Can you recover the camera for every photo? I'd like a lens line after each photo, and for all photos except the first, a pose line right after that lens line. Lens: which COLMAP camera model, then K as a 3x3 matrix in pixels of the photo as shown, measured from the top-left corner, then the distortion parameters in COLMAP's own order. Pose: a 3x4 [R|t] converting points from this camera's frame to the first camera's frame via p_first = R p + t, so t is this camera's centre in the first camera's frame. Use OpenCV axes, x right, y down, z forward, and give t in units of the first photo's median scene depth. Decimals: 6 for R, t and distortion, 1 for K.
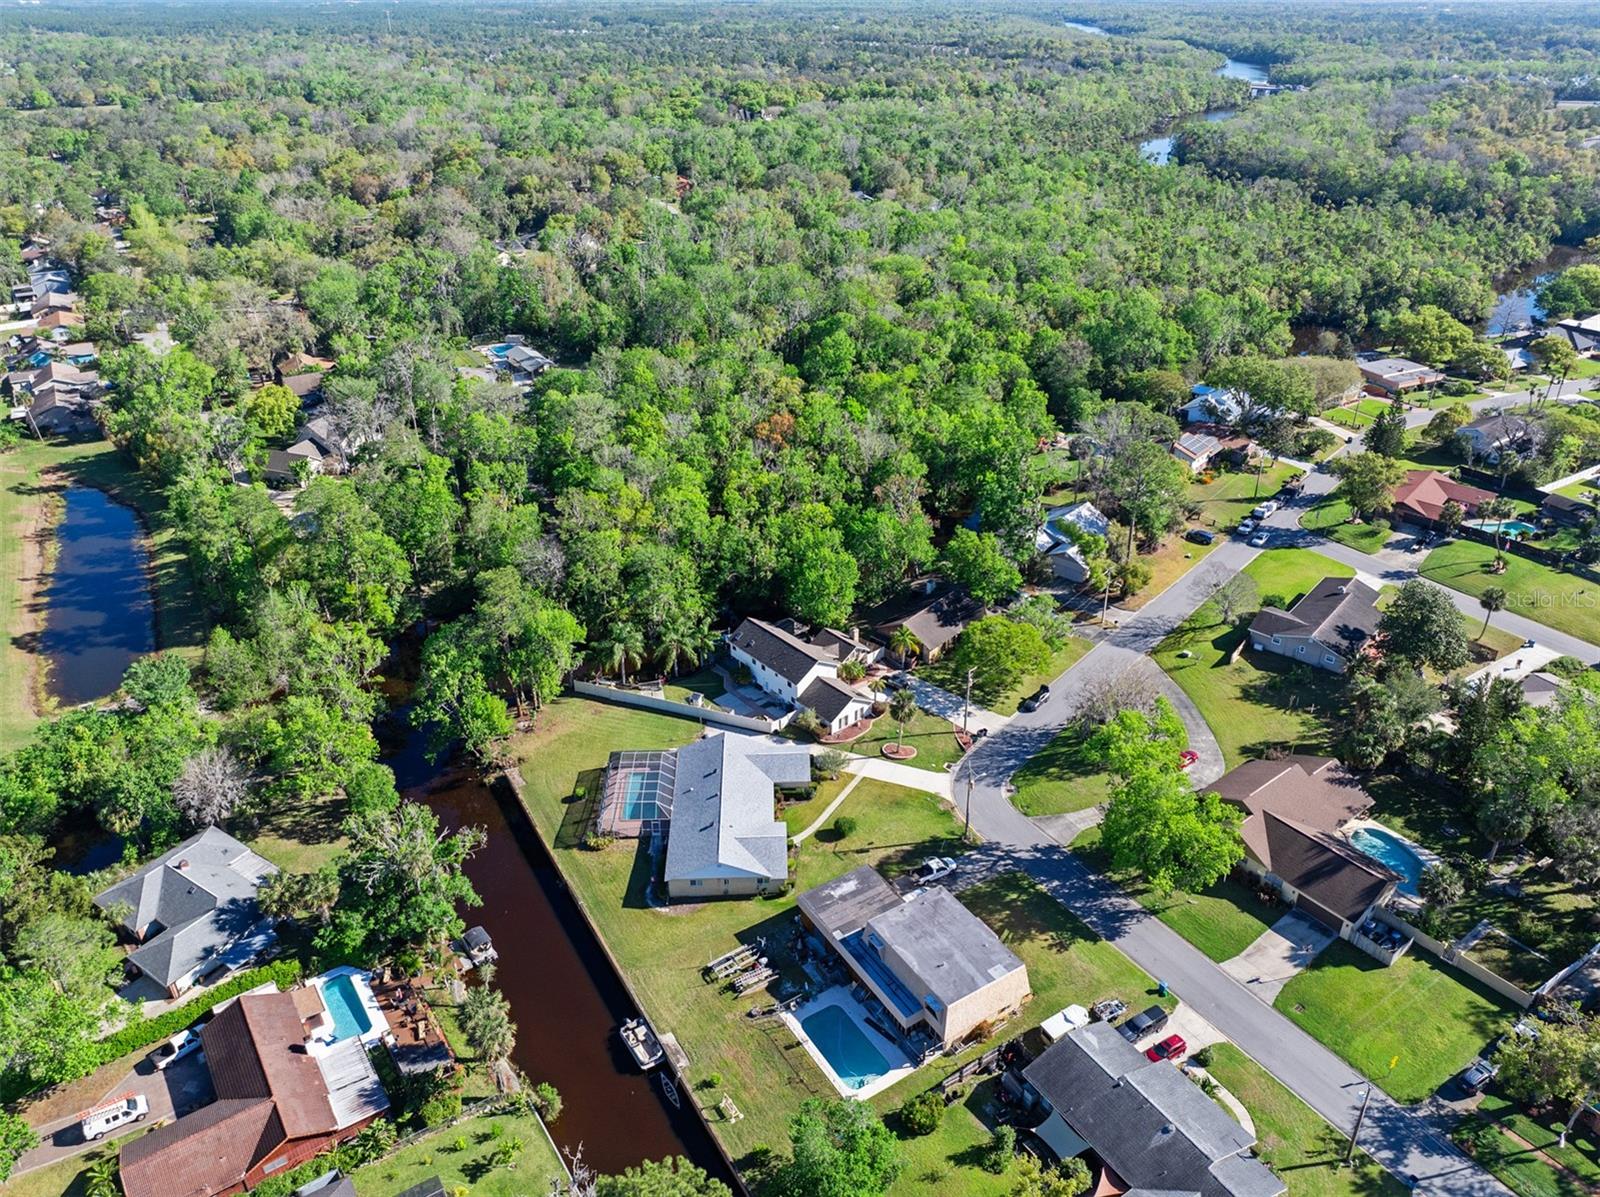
lens RADIAL K [[1127.8, 0, 800.4], [0, 1127.8, 597.4], [0, 0, 1]] dist [-0.041950, 0.016003]
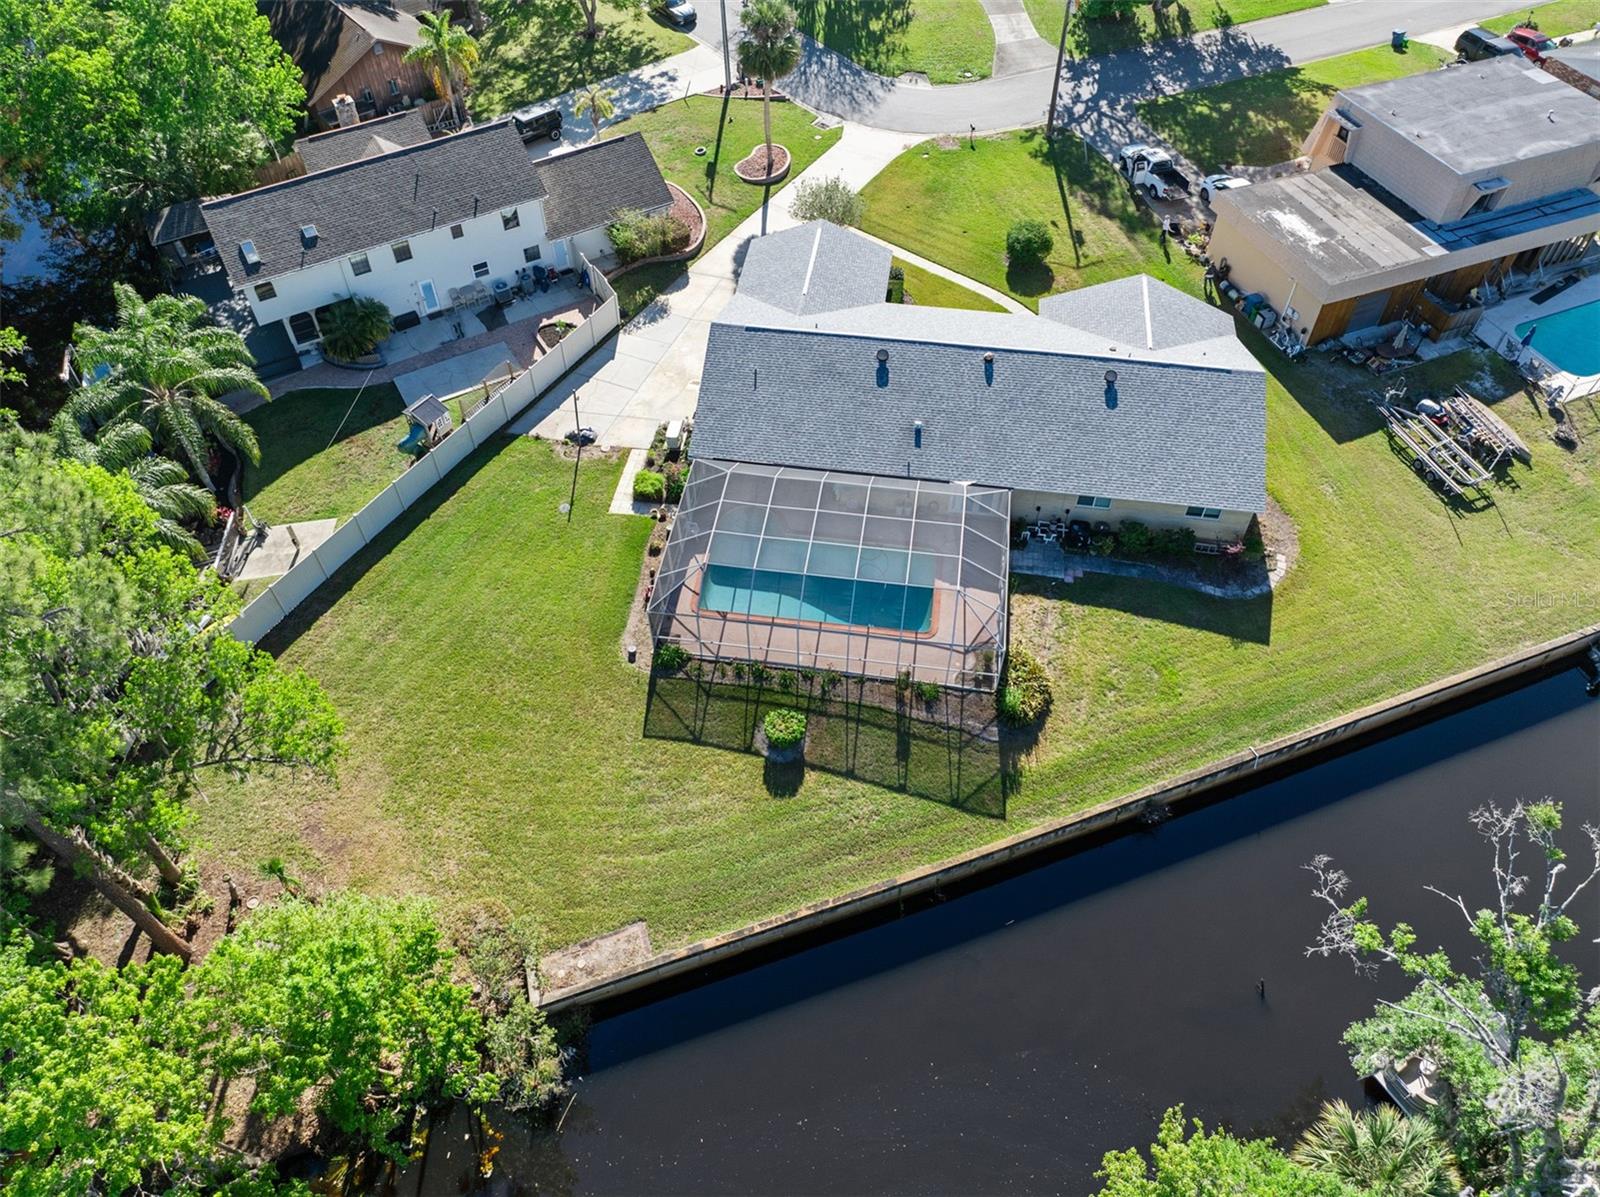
lens RADIAL K [[1127.8, 0, 800.4], [0, 1127.8, 584.7], [0, 0, 1]] dist [-0.041950, 0.016003]
pose [[0.172817, -0.748328, 0.640422, -0.397608], [0.475277, 0.632855, 0.611233, -0.035088], [-0.862697, 0.198746, 0.465031, 0.942170]]
